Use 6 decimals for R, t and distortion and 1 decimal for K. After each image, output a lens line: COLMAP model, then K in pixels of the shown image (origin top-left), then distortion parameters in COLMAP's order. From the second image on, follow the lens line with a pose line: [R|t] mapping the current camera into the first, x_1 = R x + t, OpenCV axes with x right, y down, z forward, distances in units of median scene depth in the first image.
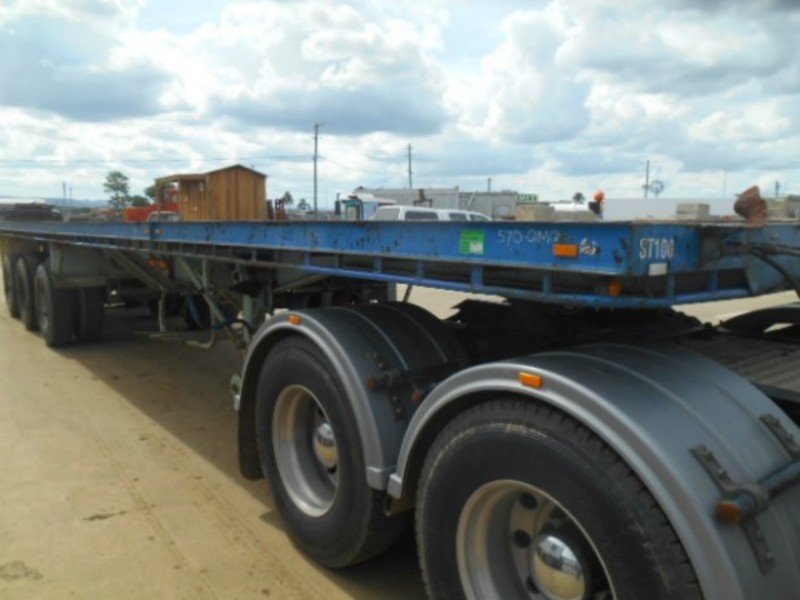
lens RADIAL K [[636.5, 0, 400.0], [0, 636.5, 300.0], [0, 0, 1]] dist [-0.015284, 0.011520]
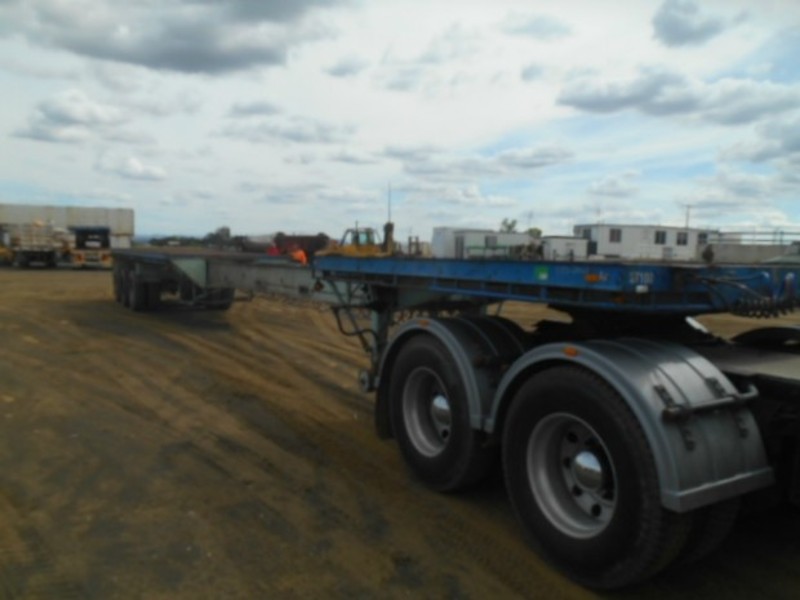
lens RADIAL K [[636.5, 0, 400.0], [0, 636.5, 300.0], [0, 0, 1]] dist [-0.015284, 0.011520]
pose [[0.989881, 0.029043, -0.138896, -0.017693], [-0.036374, 0.998059, -0.050541, 0.073412], [0.137159, 0.055082, 0.989016, -0.657041]]
